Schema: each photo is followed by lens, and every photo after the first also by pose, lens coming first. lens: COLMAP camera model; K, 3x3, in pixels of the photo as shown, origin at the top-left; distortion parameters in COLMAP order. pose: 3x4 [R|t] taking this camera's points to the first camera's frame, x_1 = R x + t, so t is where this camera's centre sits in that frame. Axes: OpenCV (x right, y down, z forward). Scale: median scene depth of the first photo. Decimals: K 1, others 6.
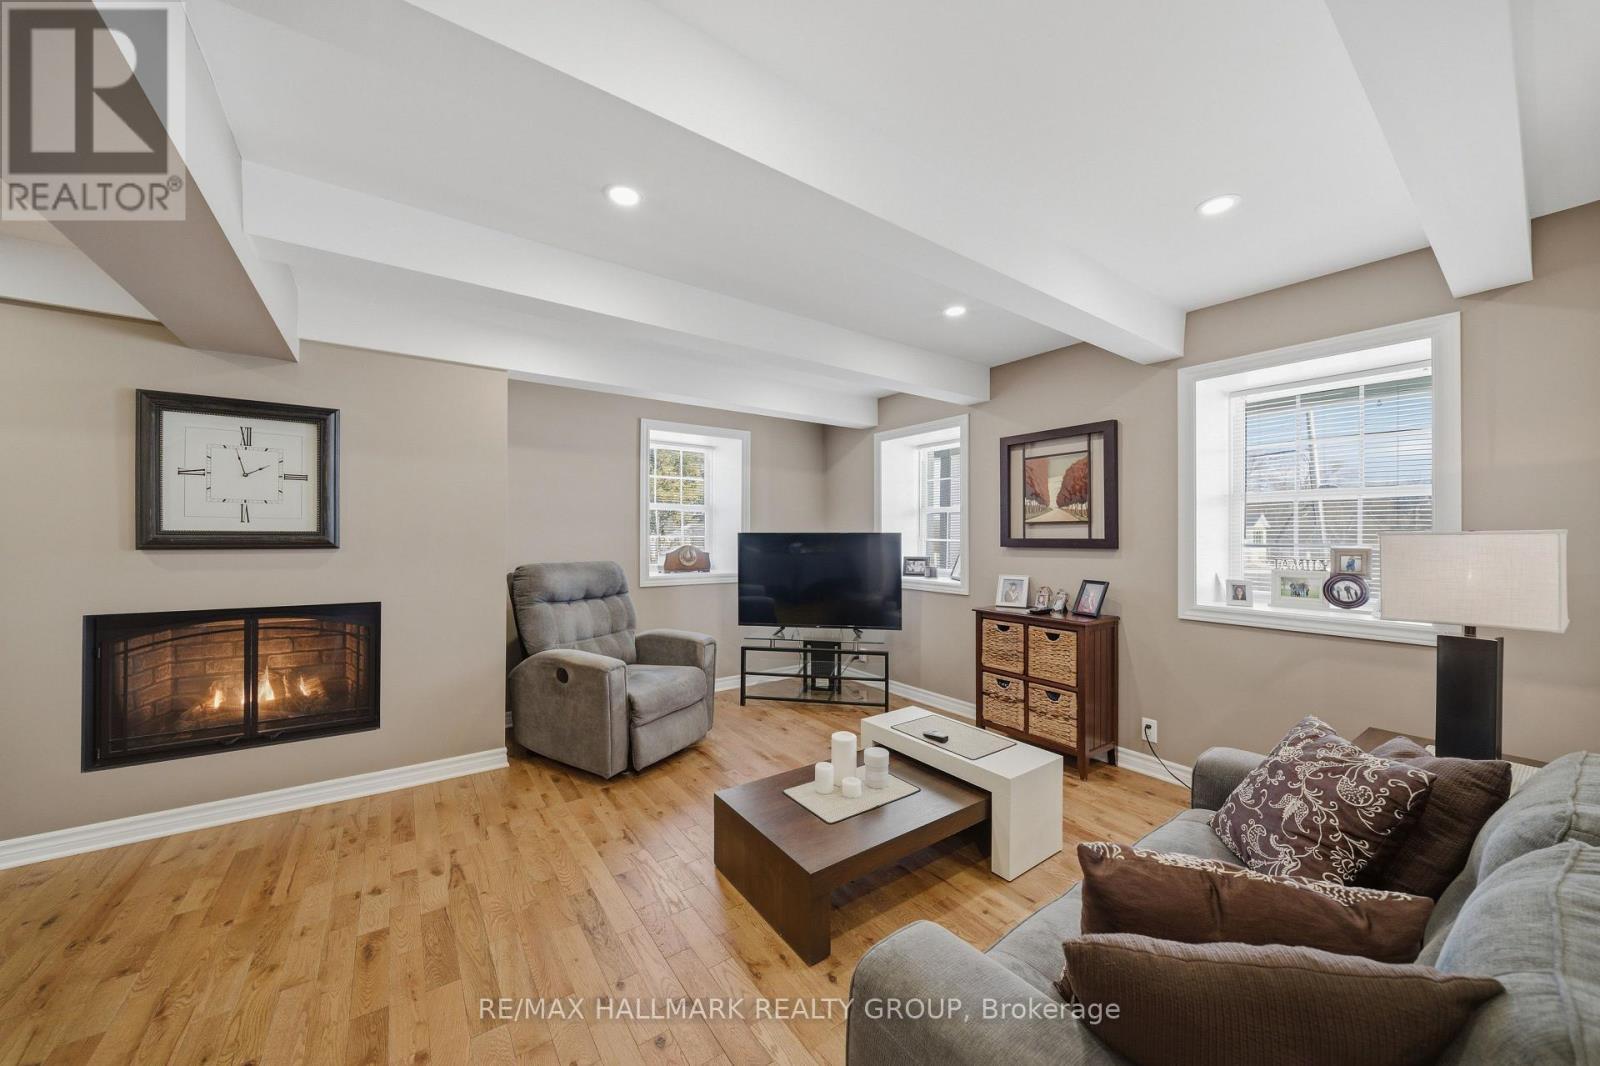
lens RADIAL K [[560.2, 0, 800.0], [0, 560.2, 533.0], [0, 0, 1]] dist [-0.000970, -0.000242]
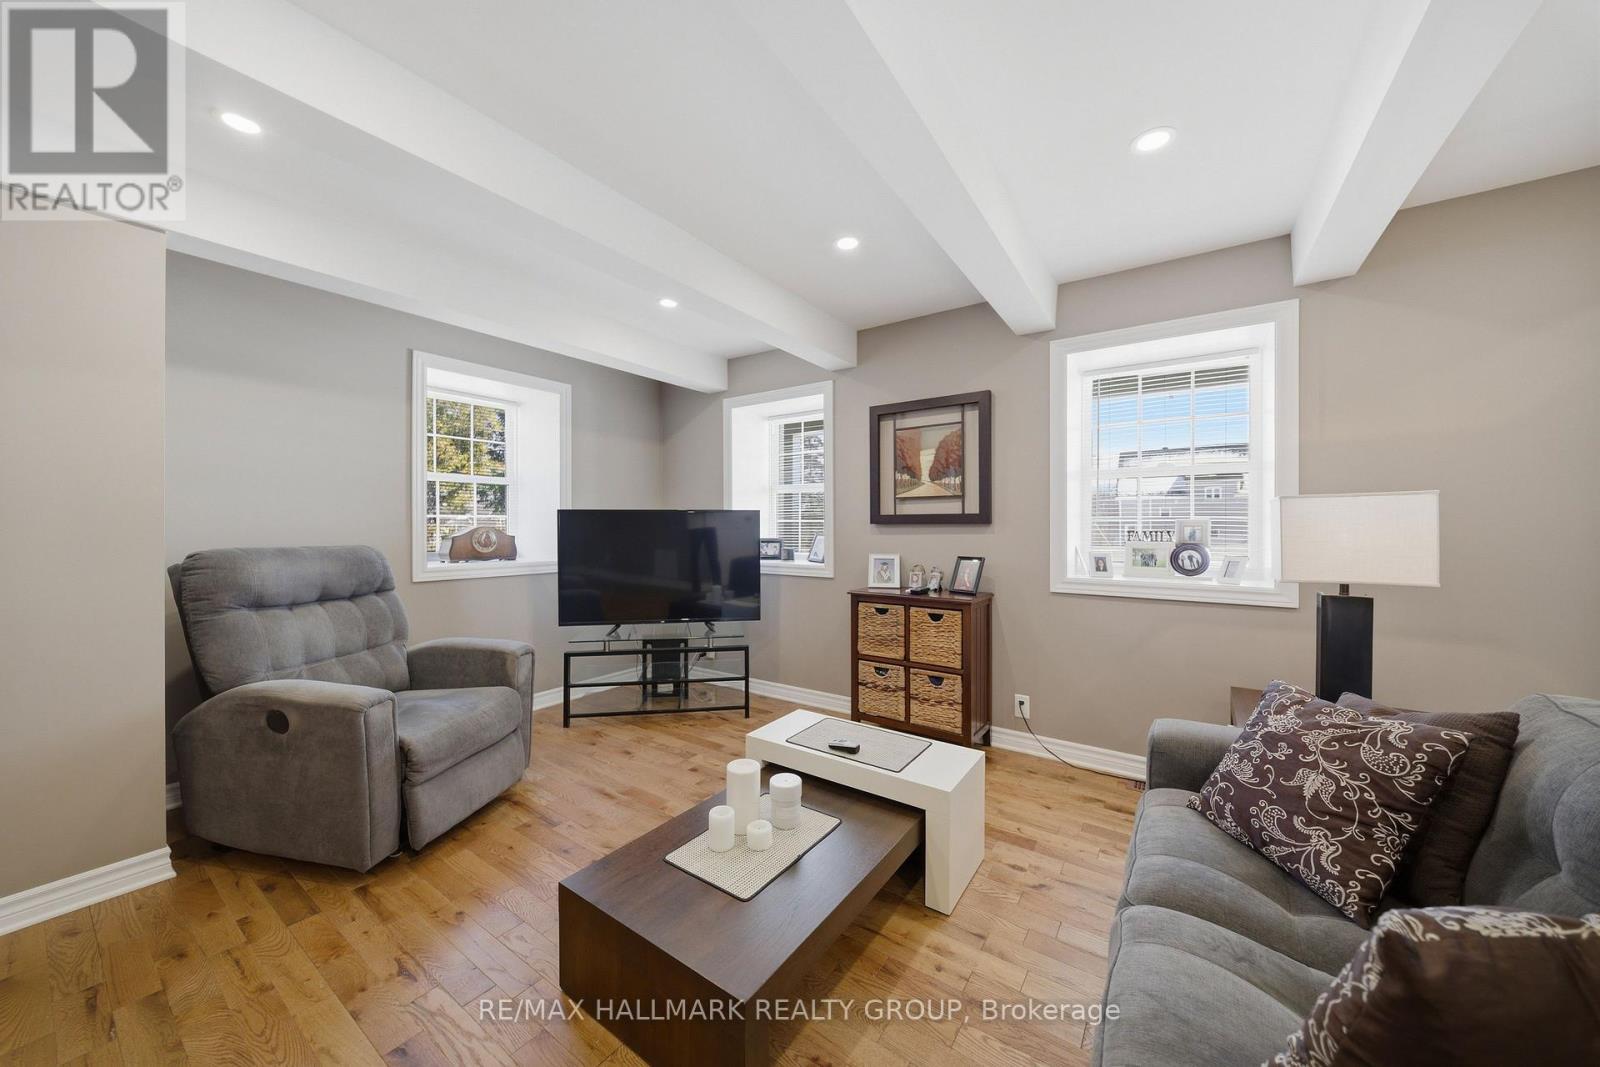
lens RADIAL K [[557.7, 0, 800.1], [0, 557.7, 527.4], [0, 0, 1]] dist [0.000790, -0.005704]
pose [[0.942198, -0.003323, 0.335040, -0.068539], [0.001066, 0.999975, 0.006919, 0.026594], [-0.335055, -0.006162, 0.942178, 0.189498]]
